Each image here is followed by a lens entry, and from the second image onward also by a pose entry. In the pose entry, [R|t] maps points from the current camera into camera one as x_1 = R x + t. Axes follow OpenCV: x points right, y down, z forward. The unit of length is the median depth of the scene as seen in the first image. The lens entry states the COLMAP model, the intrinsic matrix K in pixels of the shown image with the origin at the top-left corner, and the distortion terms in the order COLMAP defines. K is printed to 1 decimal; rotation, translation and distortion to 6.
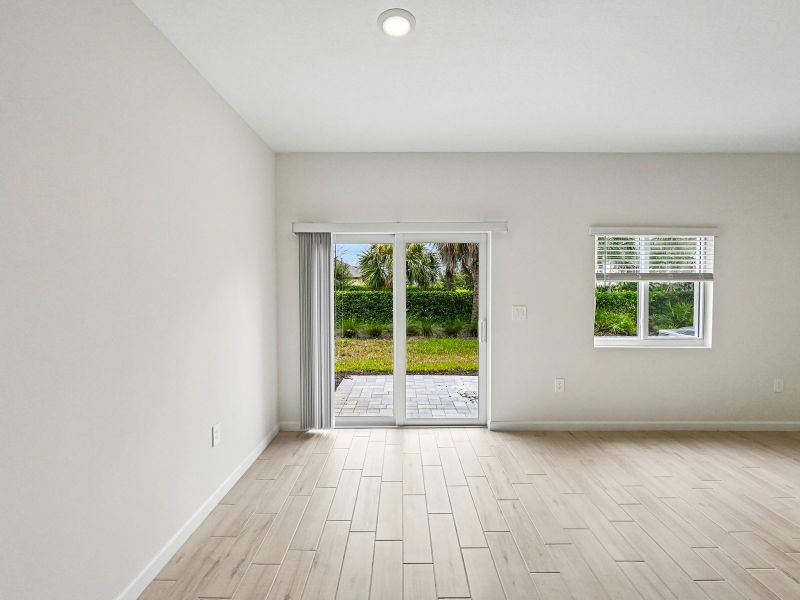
lens RADIAL K [[353.1, 0, 401.4], [0, 353.1, 296.5], [0, 0, 1]] dist [0.001717, -0.000166]
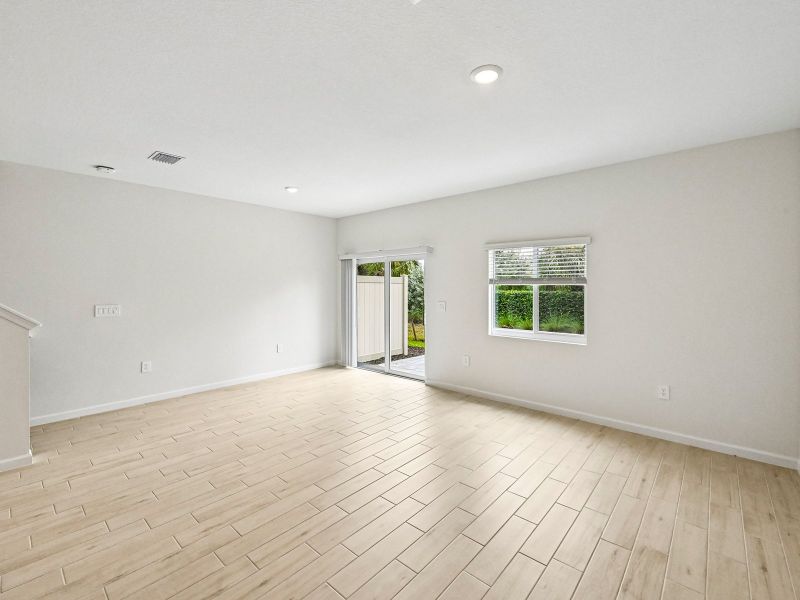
lens RADIAL K [[358.8, 0, 402.0], [0, 358.8, 287.8], [0, 0, 1]] dist [-0.003302, -0.000612]
pose [[0.747681, 0.003235, -0.664050, 1.160367], [-0.017672, 0.999731, -0.015027, -0.006685], [0.663823, 0.022971, 0.747537, -0.210587]]
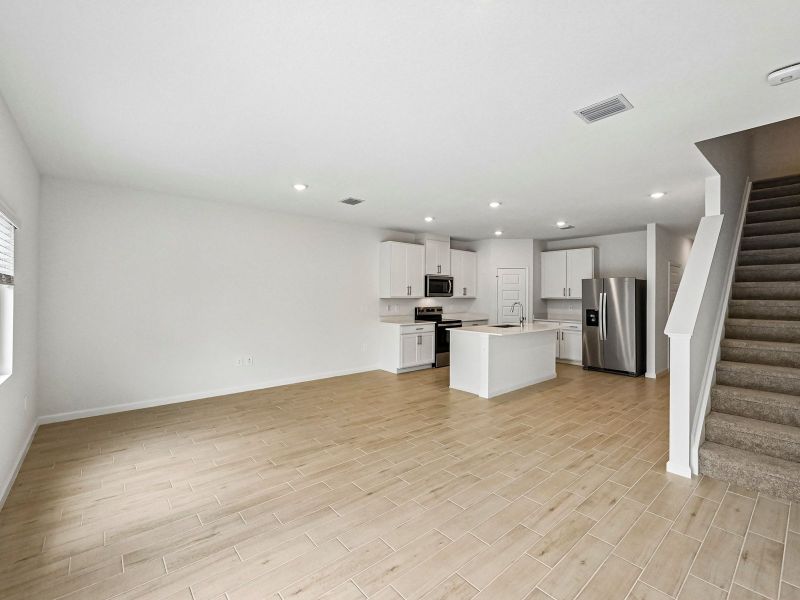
lens RADIAL K [[353.1, 0, 401.4], [0, 353.1, 296.5], [0, 0, 1]] dist [0.001717, -0.000166]
pose [[-0.651927, -0.003012, 0.758276, -0.242042], [0.015719, 0.999724, 0.017485, -0.020440], [-0.758119, 0.023318, -0.651700, 0.836156]]
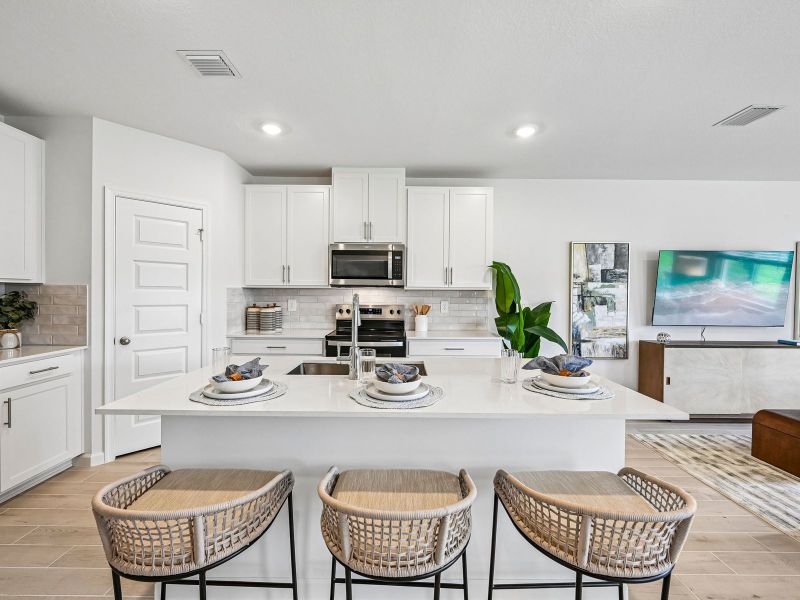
lens RADIAL K [[353.1, 0, 401.4], [0, 353.1, 296.5], [0, 0, 1]] dist [0.001717, -0.000166]
pose [[-0.003212, -0.033585, 0.999431, 0.148622], [0.014060, 0.999336, 0.033627, 0.019577], [-0.999896, 0.014160, -0.002737, -0.804244]]
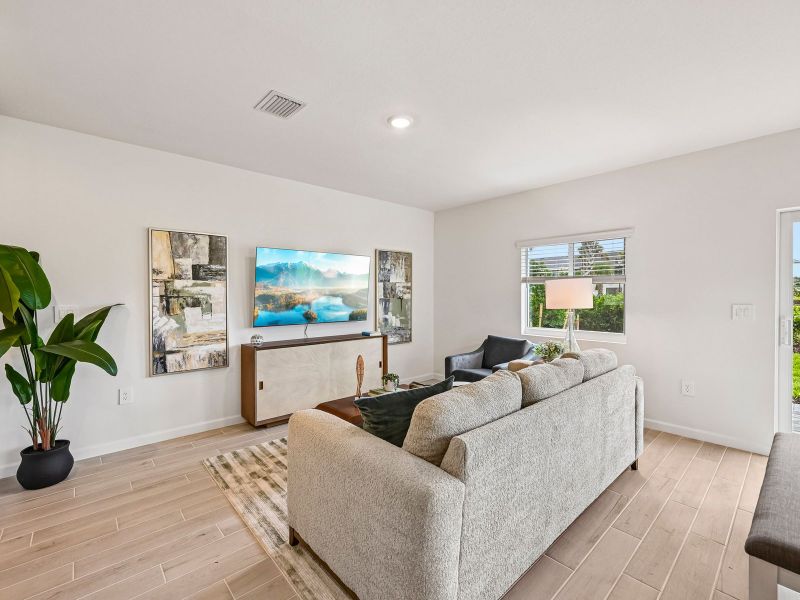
lens RADIAL K [[351.1, 0, 392.8], [0, 351.1, 294.6], [0, 0, 1]] dist [-0.000474, -0.000078]
pose [[-0.659171, -0.019370, 0.751743, 0.214936], [0.004685, 0.999543, 0.029863, 0.035437], [-0.751978, 0.023206, -0.658779, -1.245100]]
